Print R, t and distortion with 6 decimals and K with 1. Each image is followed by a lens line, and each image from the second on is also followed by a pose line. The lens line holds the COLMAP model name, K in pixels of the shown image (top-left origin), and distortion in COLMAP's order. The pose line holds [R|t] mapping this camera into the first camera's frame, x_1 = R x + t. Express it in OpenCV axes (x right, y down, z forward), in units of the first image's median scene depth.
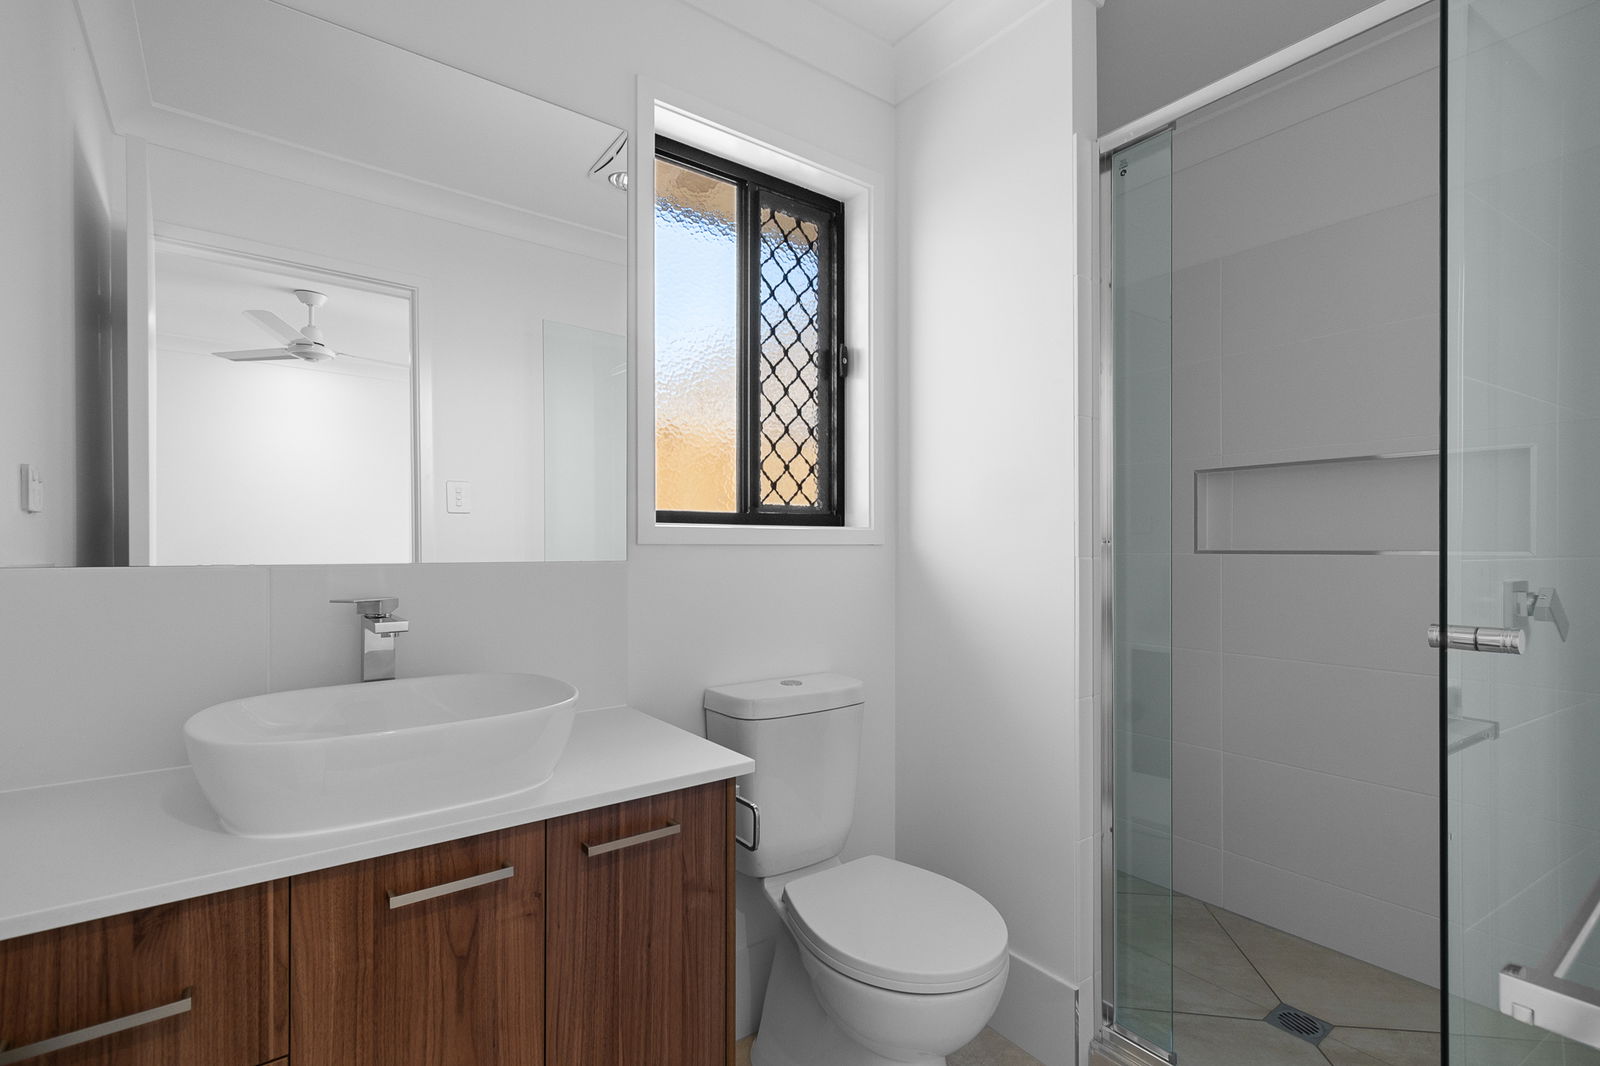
lens RADIAL K [[738.3, 0, 798.4], [0, 738.3, 539.4], [0, 0, 1]] dist [-0.009253, 0.001571]
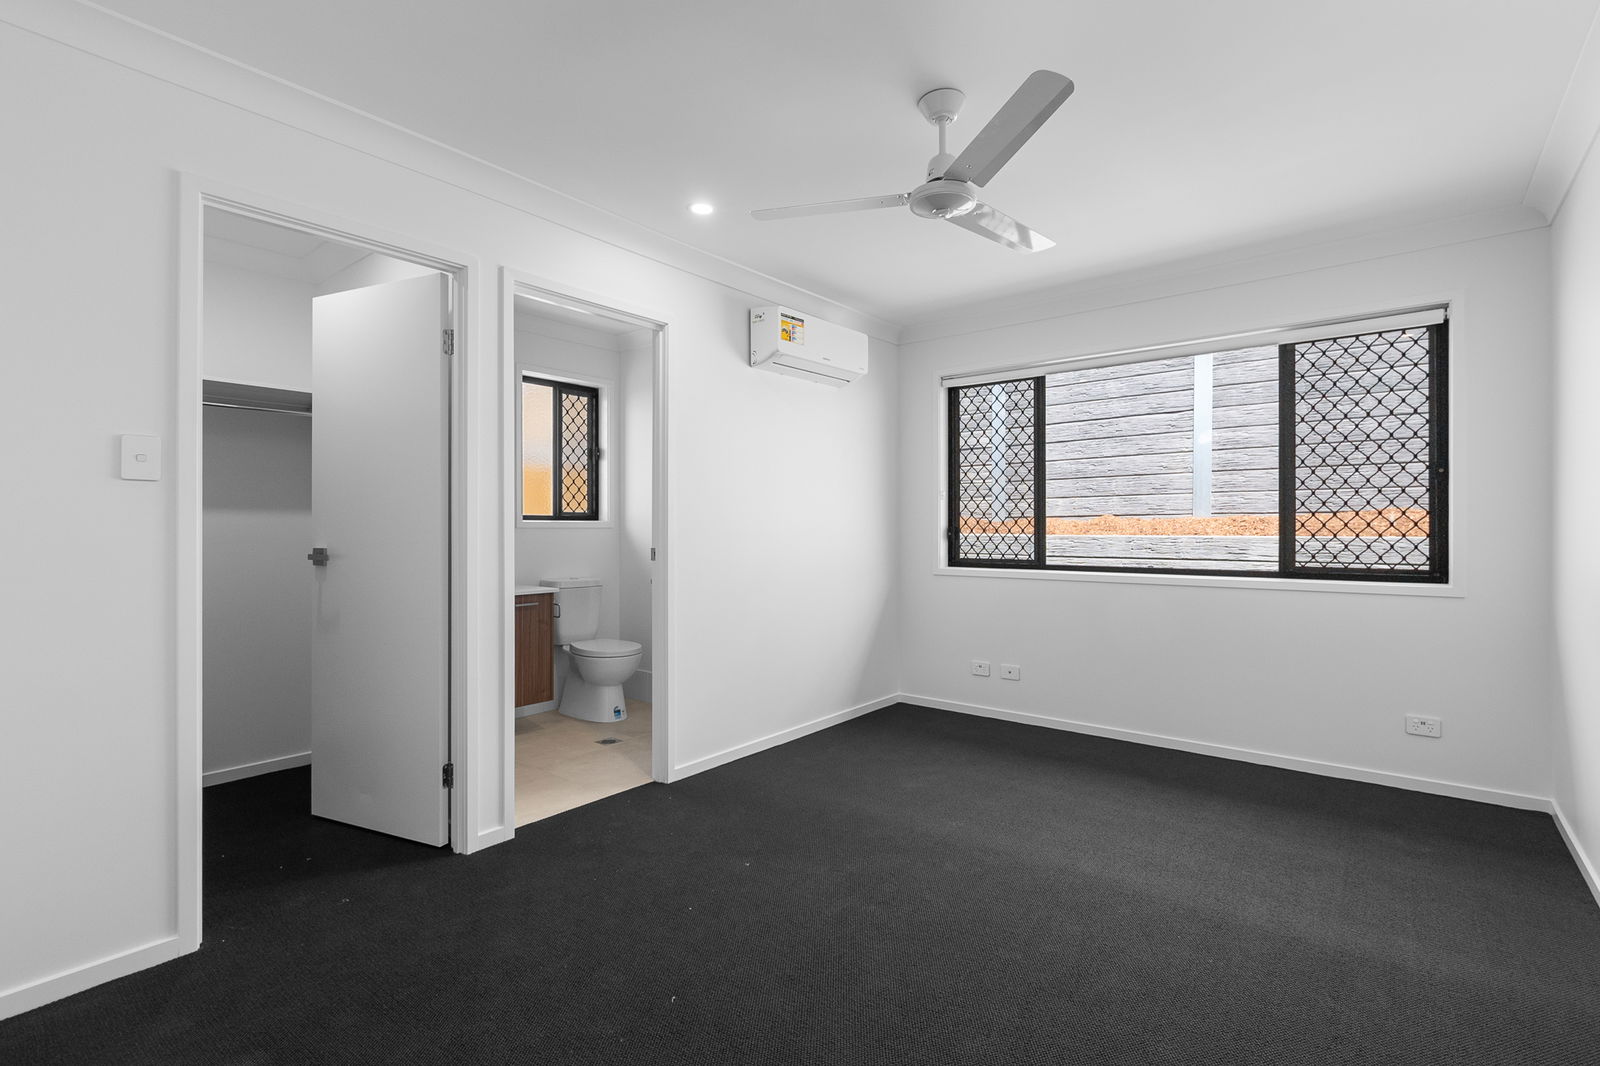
lens RADIAL K [[738.3, 0, 801.7], [0, 738.3, 529.2], [0, 0, 1]] dist [-0.009253, 0.001571]
pose [[0.968521, -0.002346, 0.248921, 0.111033], [0.001985, 0.999997, 0.001701, 0.009384], [-0.248925, -0.001153, 0.968522, -1.626224]]
